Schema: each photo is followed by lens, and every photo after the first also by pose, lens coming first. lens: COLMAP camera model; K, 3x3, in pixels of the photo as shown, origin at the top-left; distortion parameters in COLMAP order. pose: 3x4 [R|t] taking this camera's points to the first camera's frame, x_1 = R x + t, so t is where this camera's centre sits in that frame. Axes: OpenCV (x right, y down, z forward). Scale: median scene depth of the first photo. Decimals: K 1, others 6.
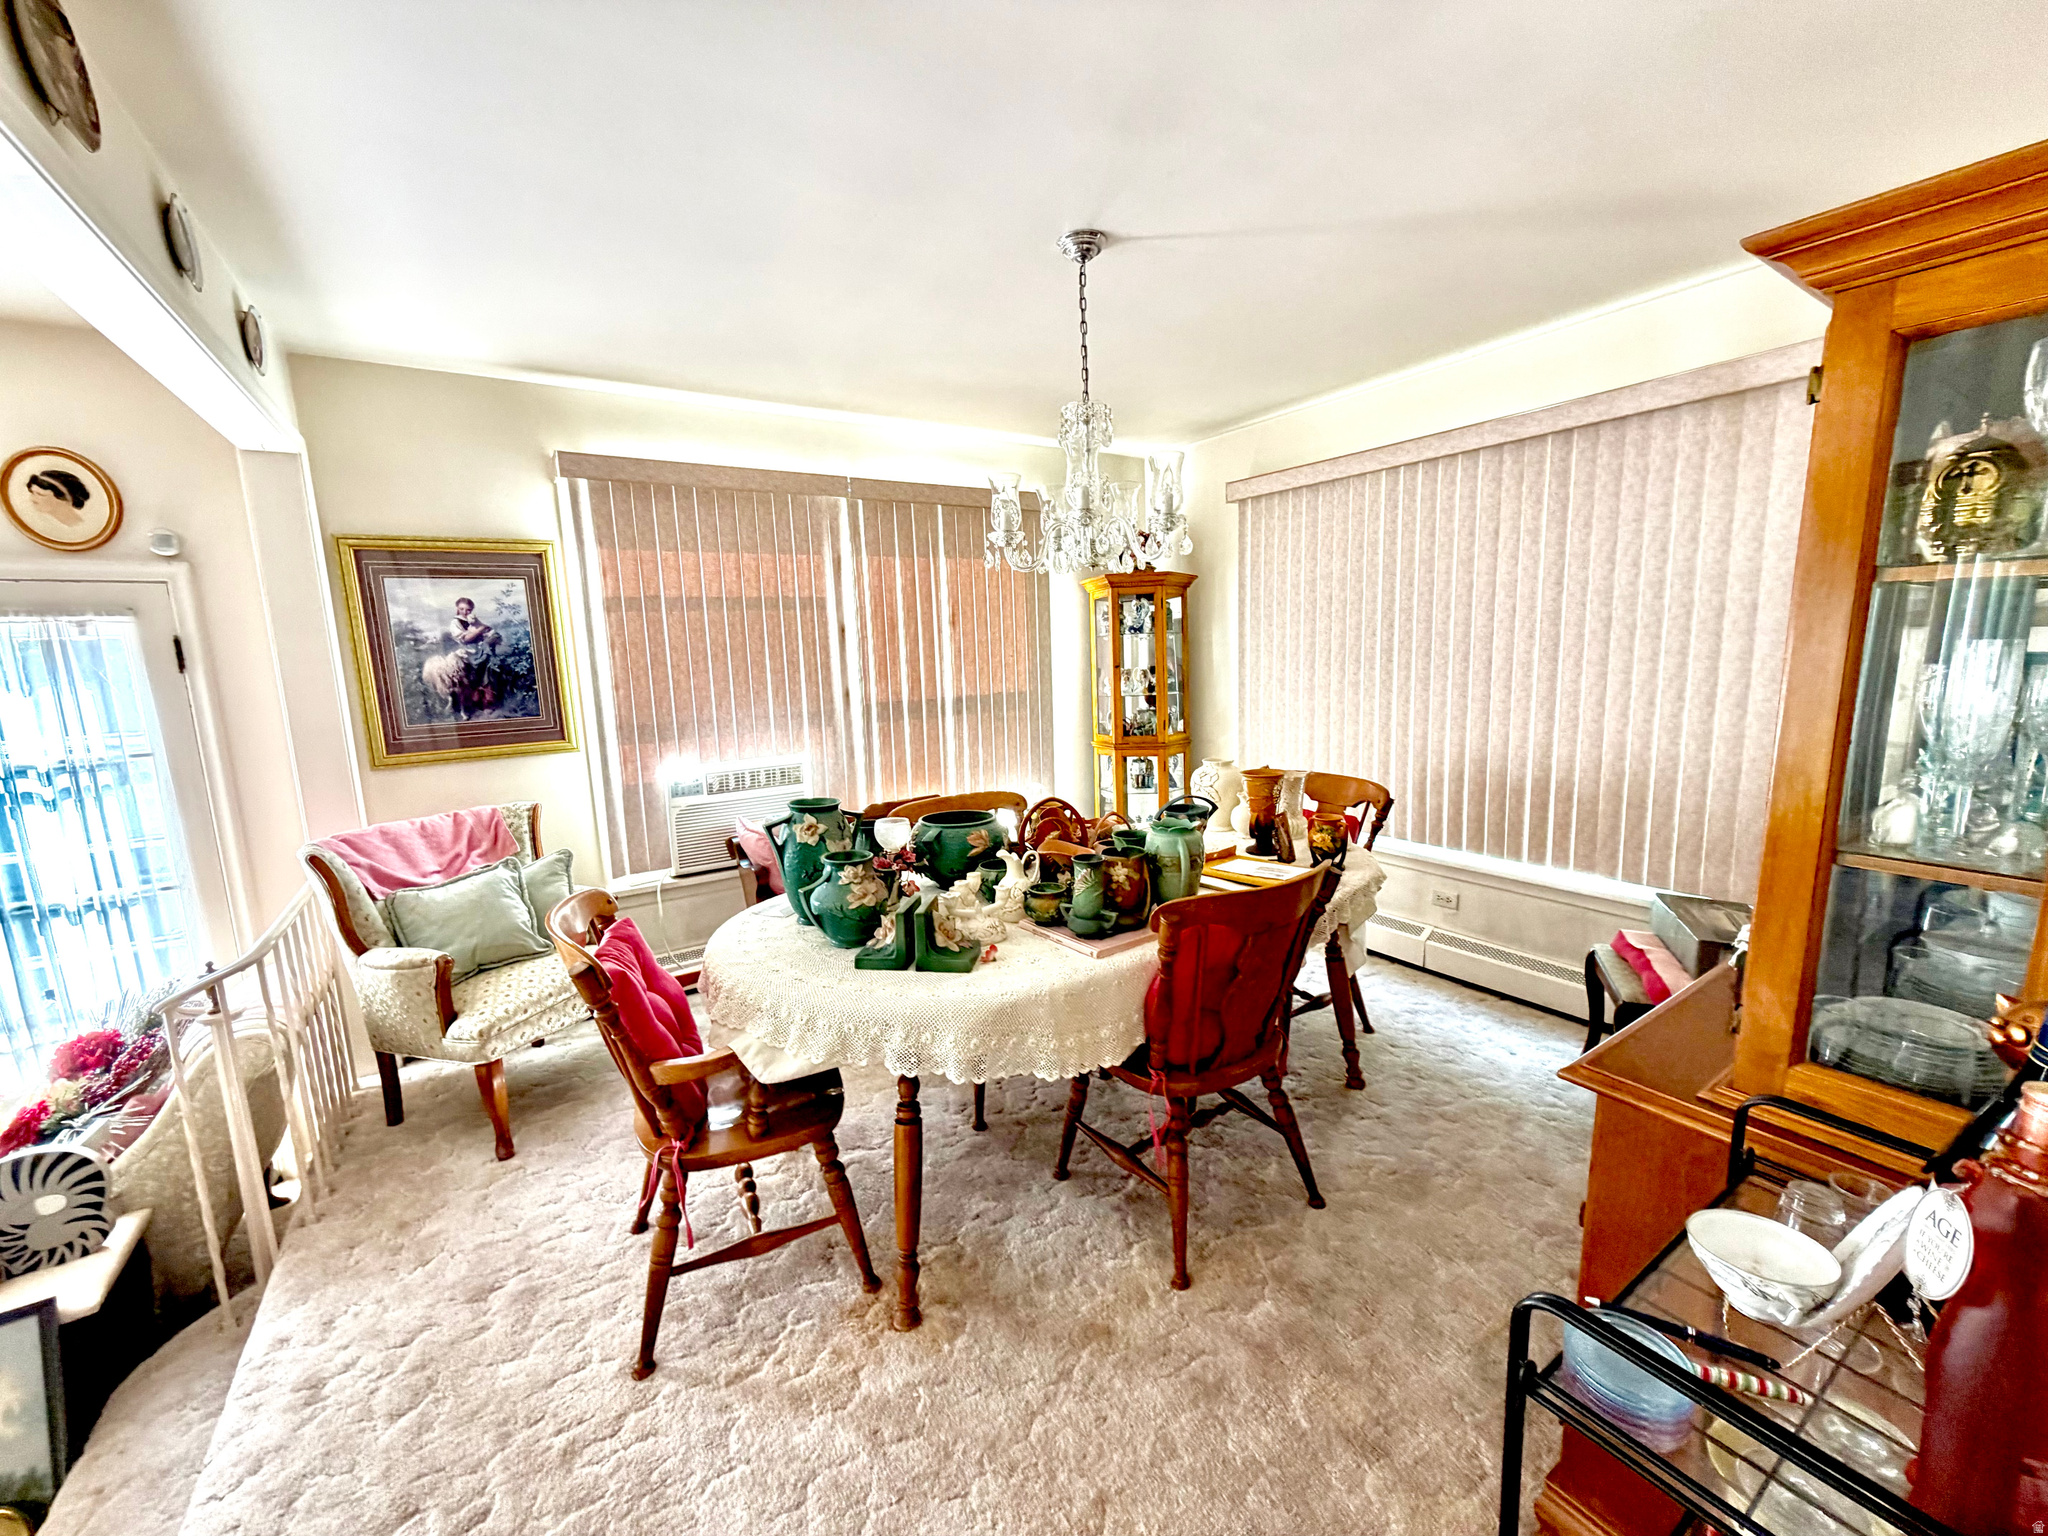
lens RADIAL K [[821.2, 0, 1023.6], [0, 821.2, 766.1], [0, 0, 1]] dist [0.003791, -0.000369]
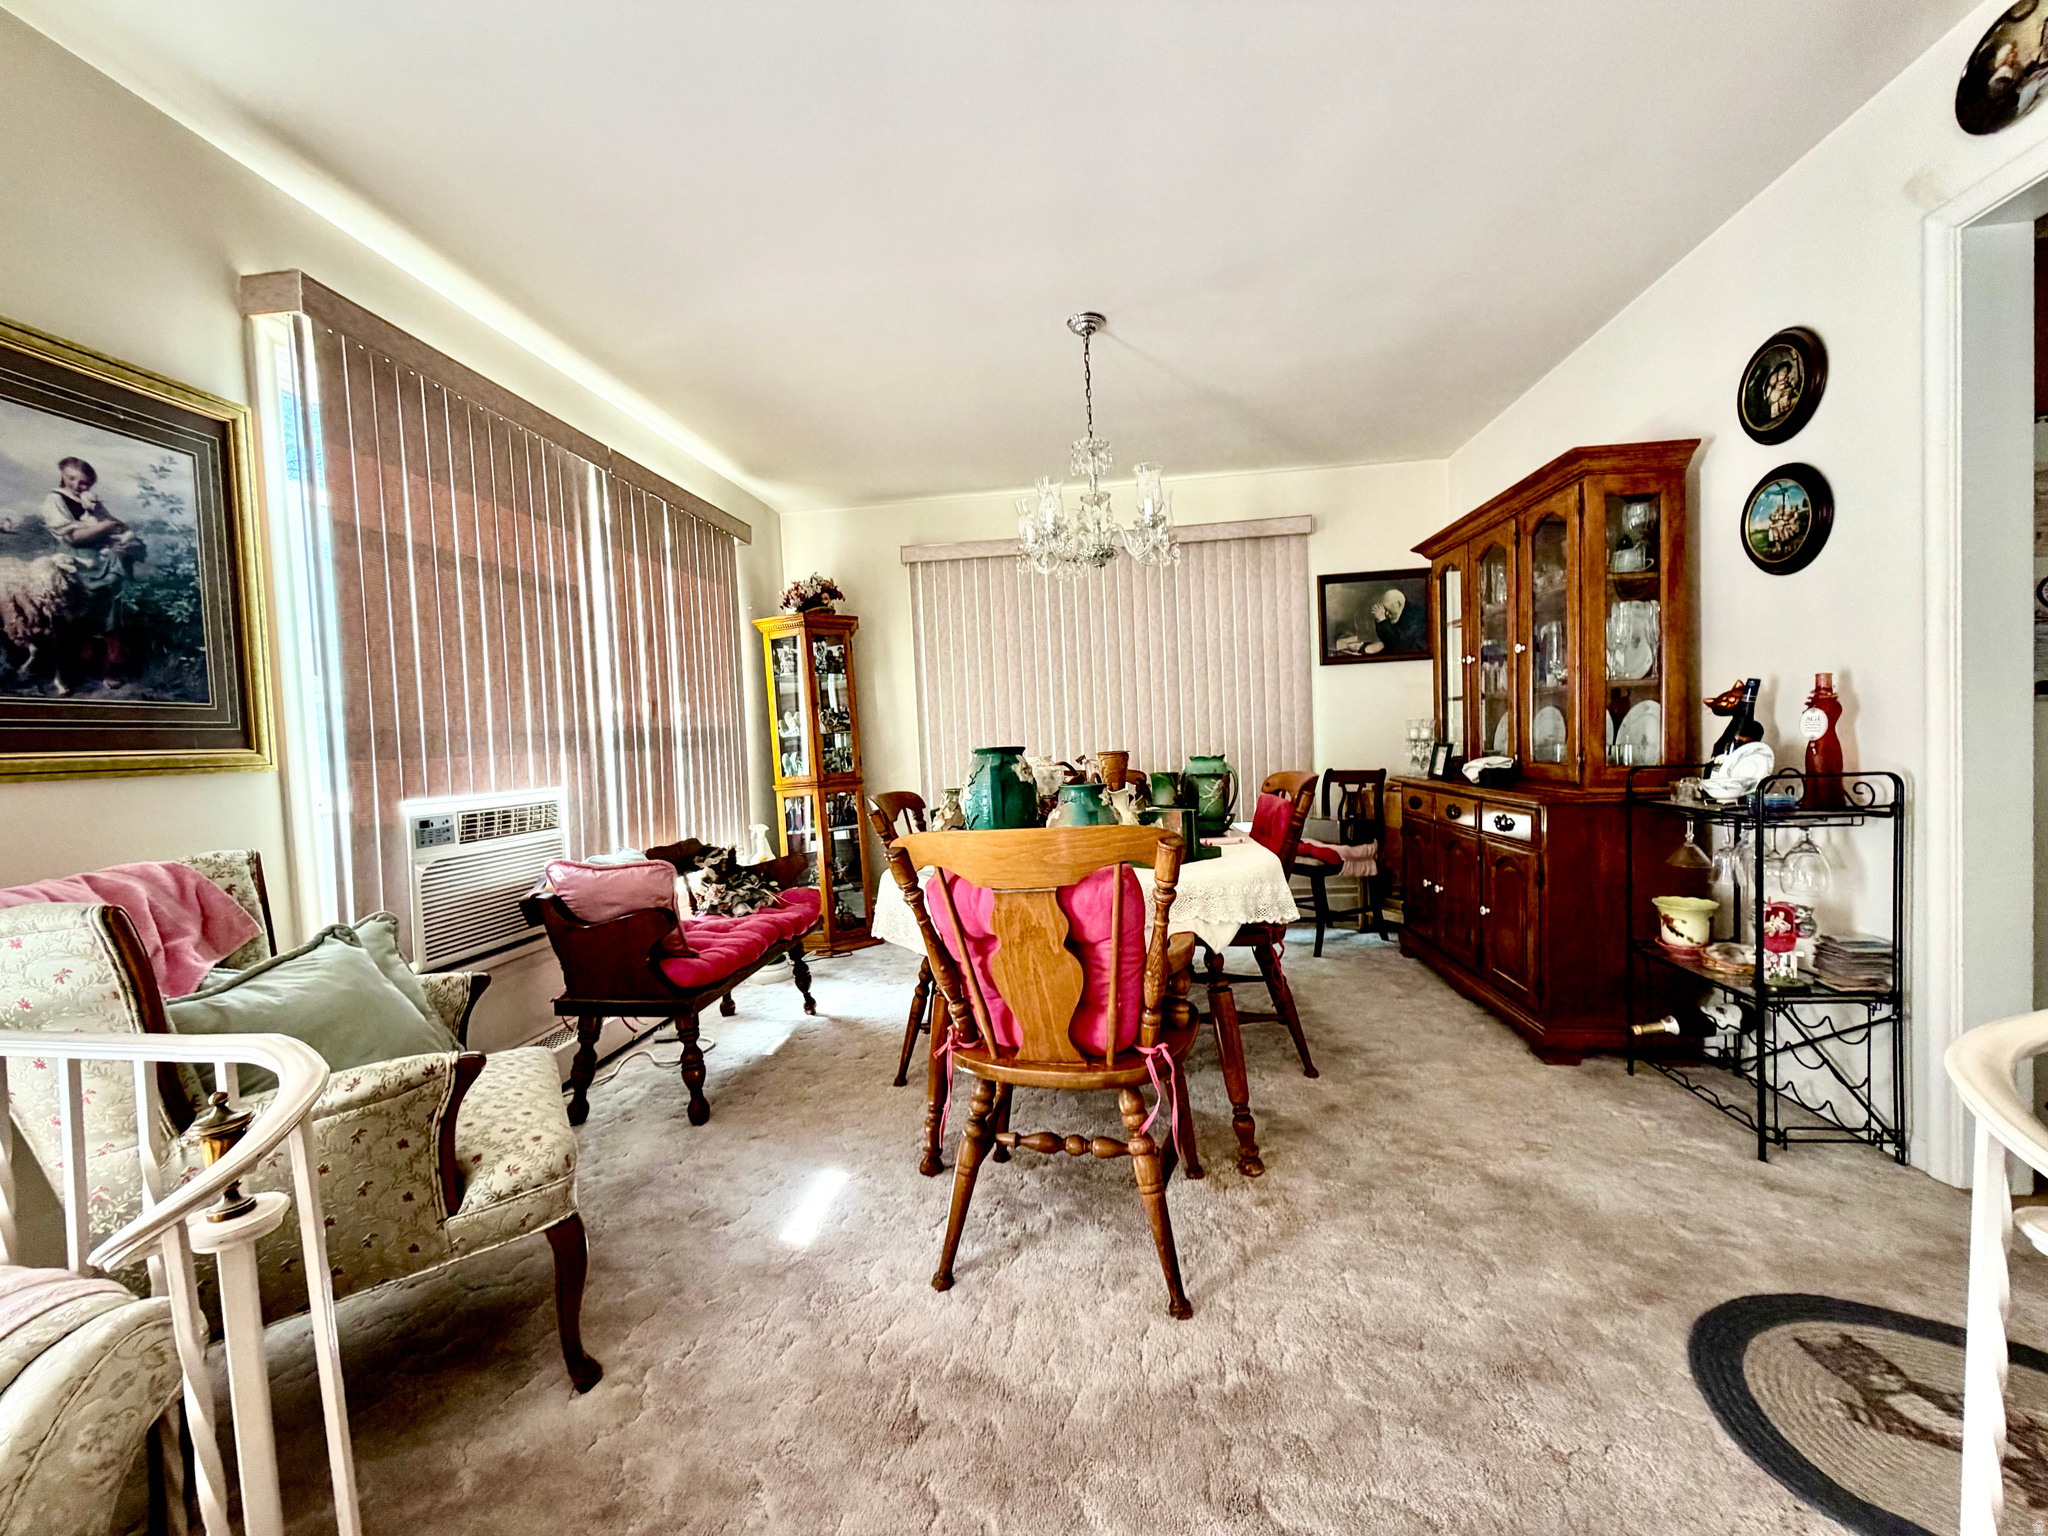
lens RADIAL K [[821.2, 0, 1027.8], [0, 821.2, 769.1], [0, 0, 1]] dist [0.003791, -0.000369]
pose [[0.637821, -0.022827, 0.769846, -0.681877], [0.139427, 0.986468, -0.086266, 0.109425], [-0.757459, 0.162360, 0.632372, 0.251851]]
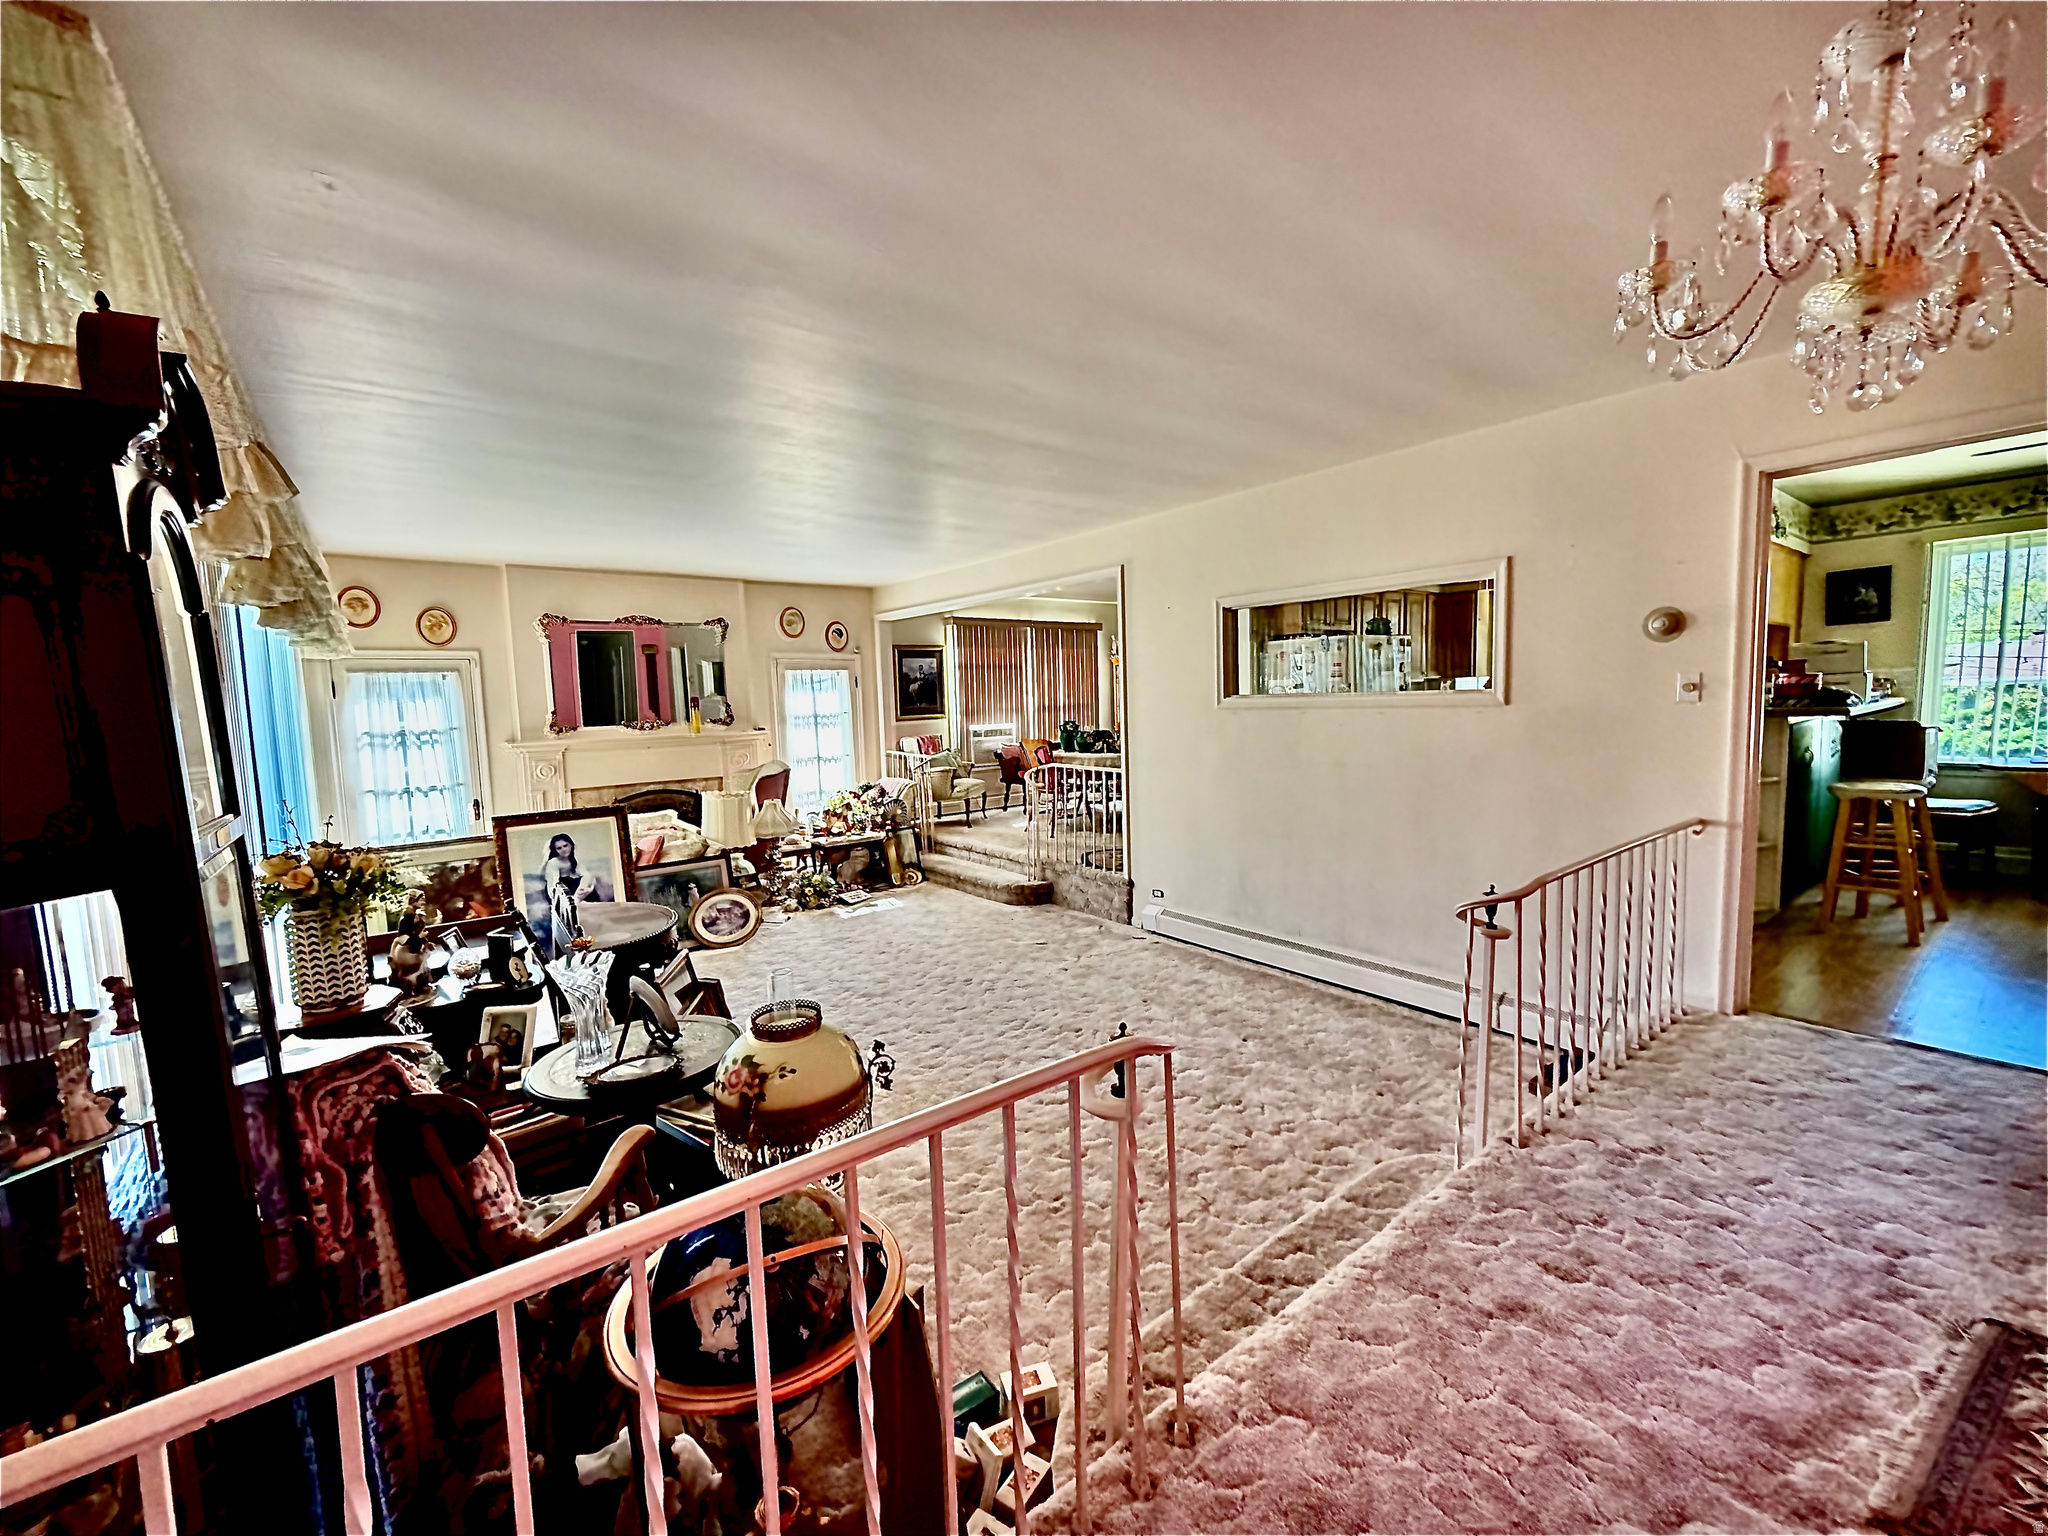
lens RADIAL K [[821.2, 0, 1026.2], [0, 821.2, 763.0], [0, 0, 1]] dist [0.003791, -0.000369]
pose [[0.996094, 0.000093, 0.088298, -0.546860], [0.005915, 0.997683, -0.067779, 0.342657], [-0.088099, 0.068037, 0.993785, -1.893053]]
